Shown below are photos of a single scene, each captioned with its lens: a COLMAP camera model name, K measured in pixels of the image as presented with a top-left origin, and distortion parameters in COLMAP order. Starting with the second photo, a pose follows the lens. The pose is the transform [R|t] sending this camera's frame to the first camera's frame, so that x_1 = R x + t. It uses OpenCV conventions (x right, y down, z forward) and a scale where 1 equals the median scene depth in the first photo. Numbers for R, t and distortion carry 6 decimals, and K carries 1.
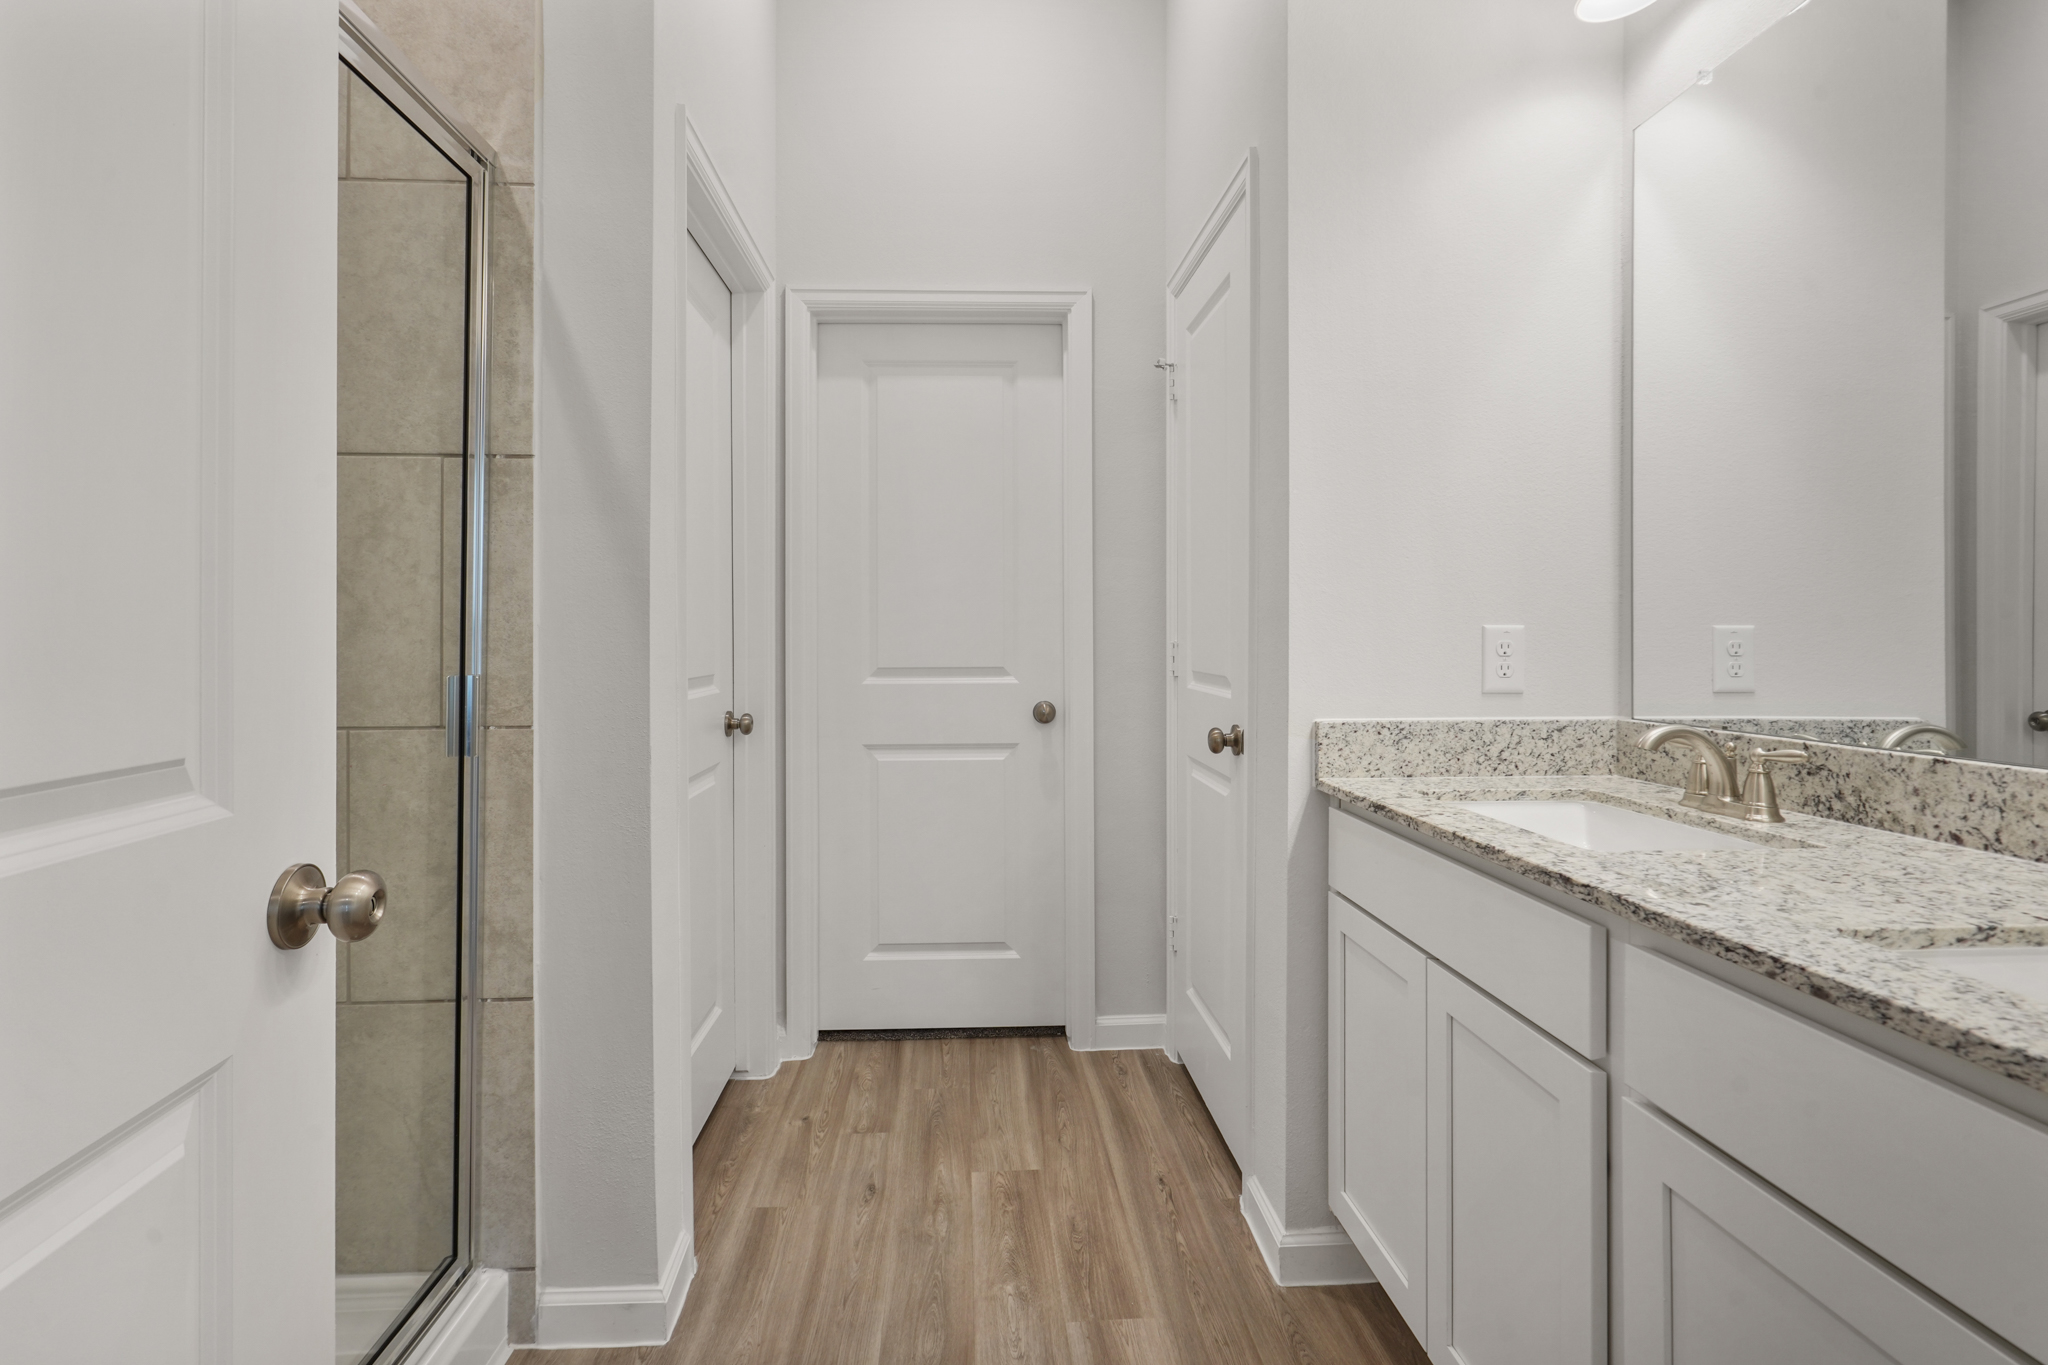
lens RADIAL K [[950.8, 0, 1023.3], [0, 950.8, 641.9], [0, 0, 1]] dist [-0.004705, 0.000914]
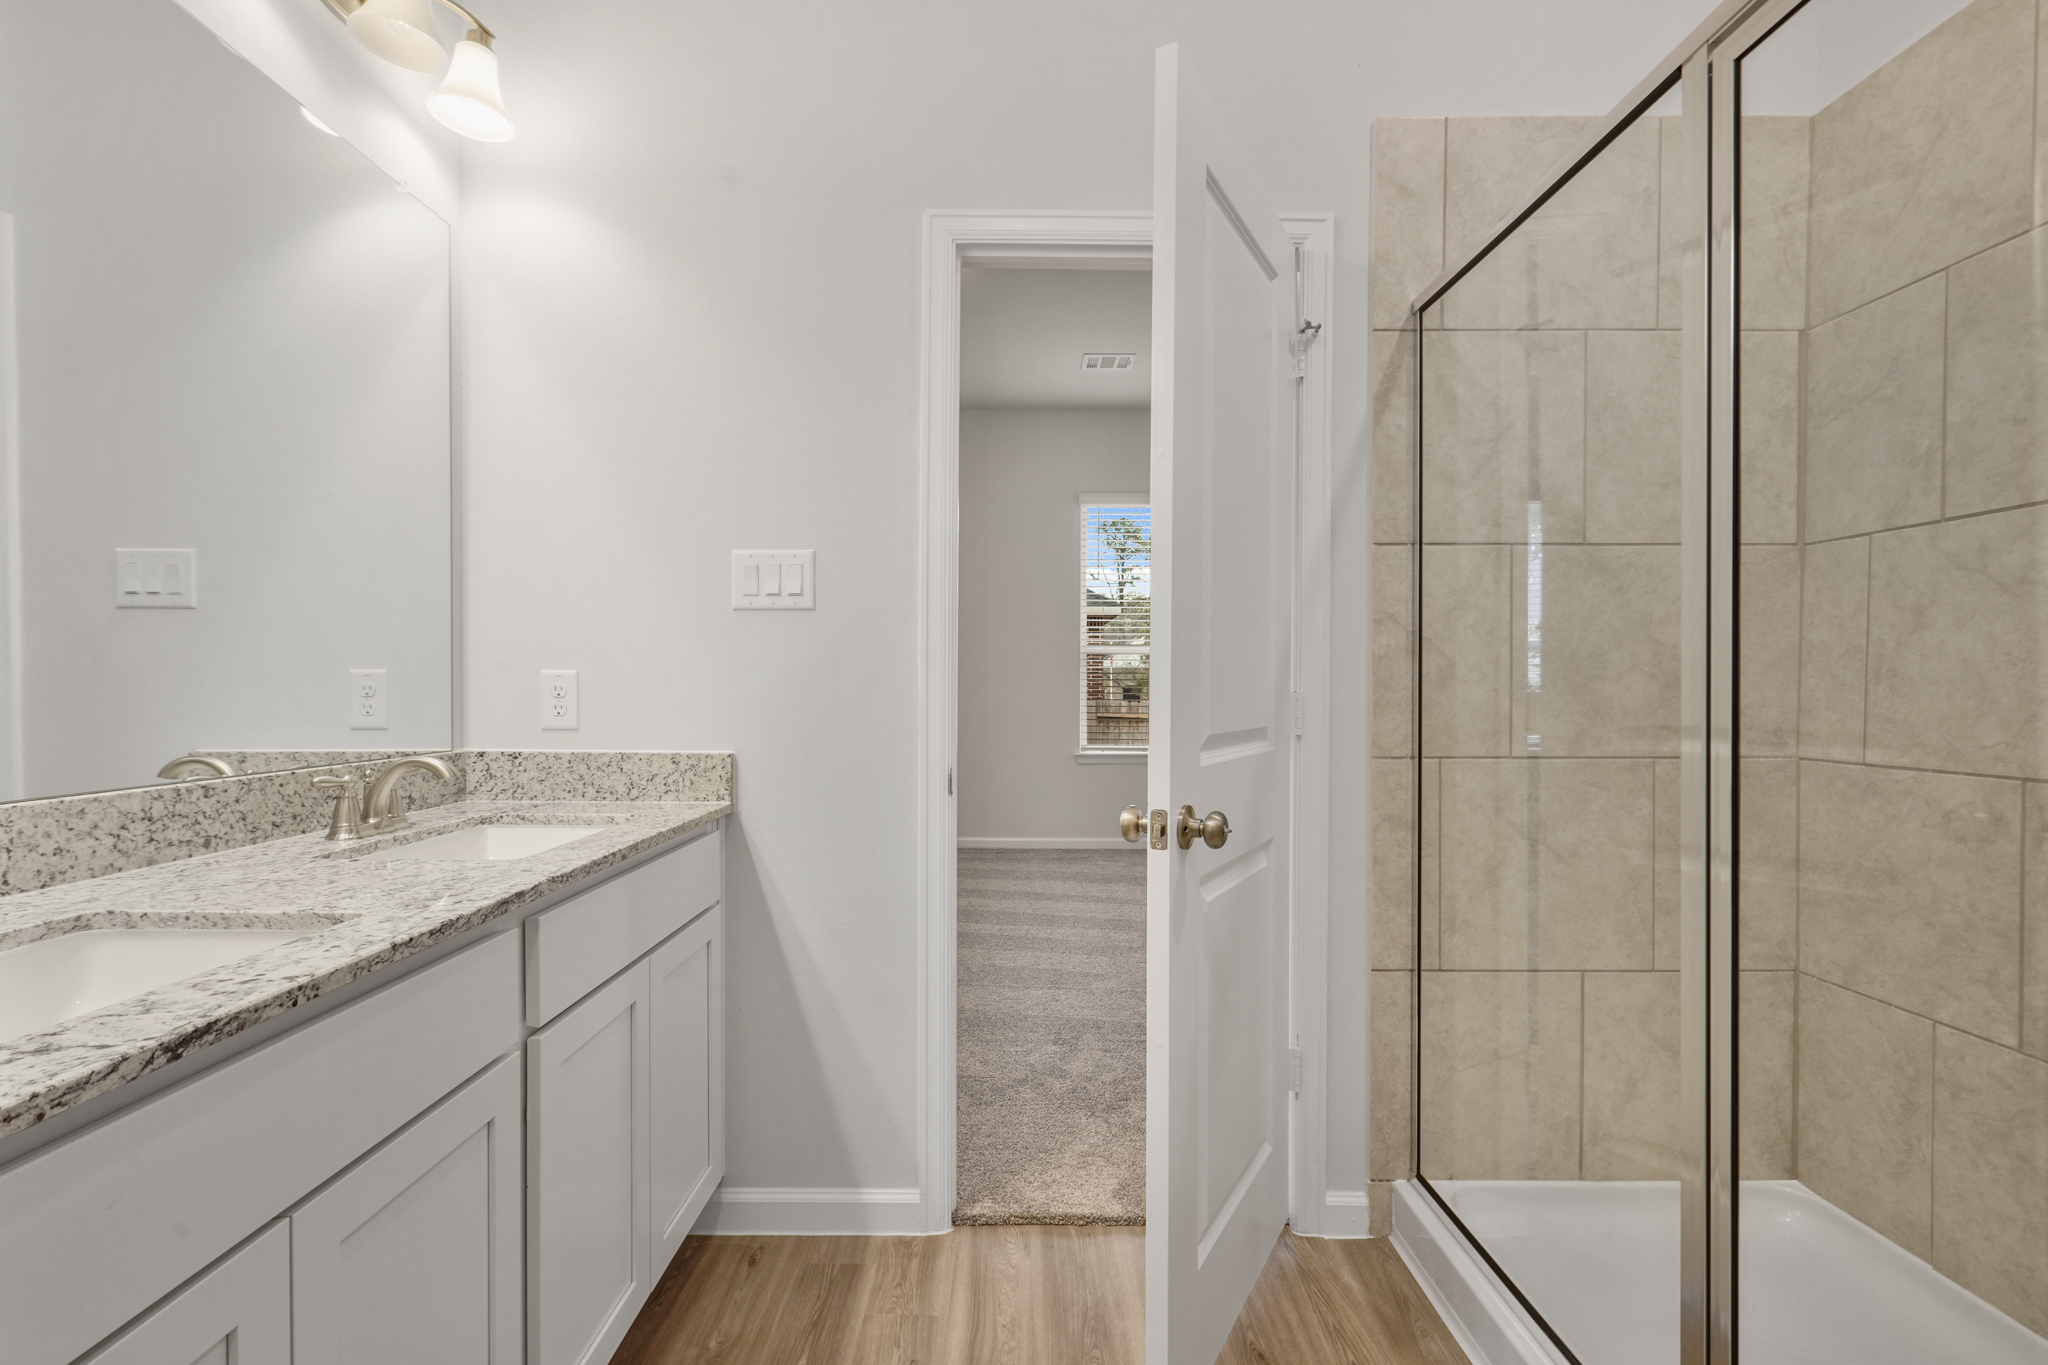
lens RADIAL K [[950.8, 0, 1021.7], [0, 950.8, 687.4], [0, 0, 1]] dist [-0.004705, 0.000914]
pose [[-0.998938, -0.009241, 0.045128, -0.071382], [-0.009220, 0.999957, 0.000669, -0.003676], [-0.045133, 0.000252, -0.998981, 1.962162]]
